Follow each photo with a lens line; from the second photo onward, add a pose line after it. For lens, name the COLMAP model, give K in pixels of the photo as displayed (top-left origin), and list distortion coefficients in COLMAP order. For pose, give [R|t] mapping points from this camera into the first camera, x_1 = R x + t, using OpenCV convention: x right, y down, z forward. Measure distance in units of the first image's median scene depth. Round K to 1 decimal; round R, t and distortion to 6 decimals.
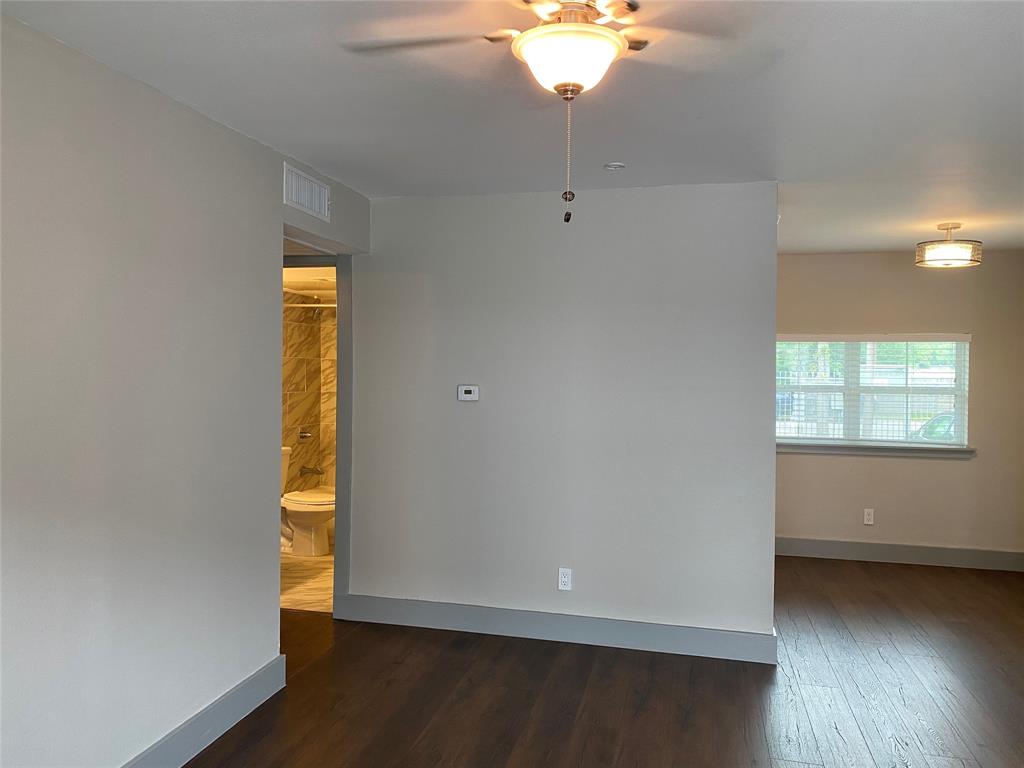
lens RADIAL K [[778.3, 0, 512.0], [0, 778.3, 382.7], [0, 0, 1]] dist [0.106210, 0.000664]
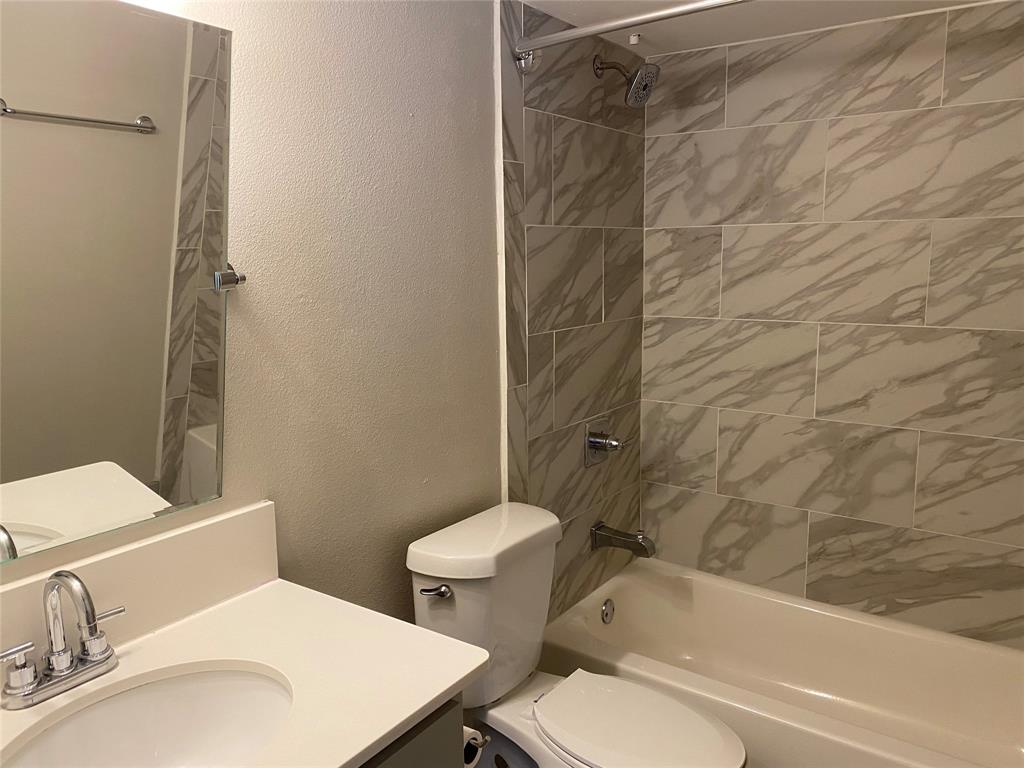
lens RADIAL K [[778.3, 0, 510.4], [0, 778.3, 383.3], [0, 0, 1]] dist [0.106210, 0.000664]
pose [[0.928919, 0.038215, -0.368305, -0.168623], [0.019455, 0.988249, 0.151609, -0.016133], [0.369771, -0.147997, 0.917260, 0.646758]]
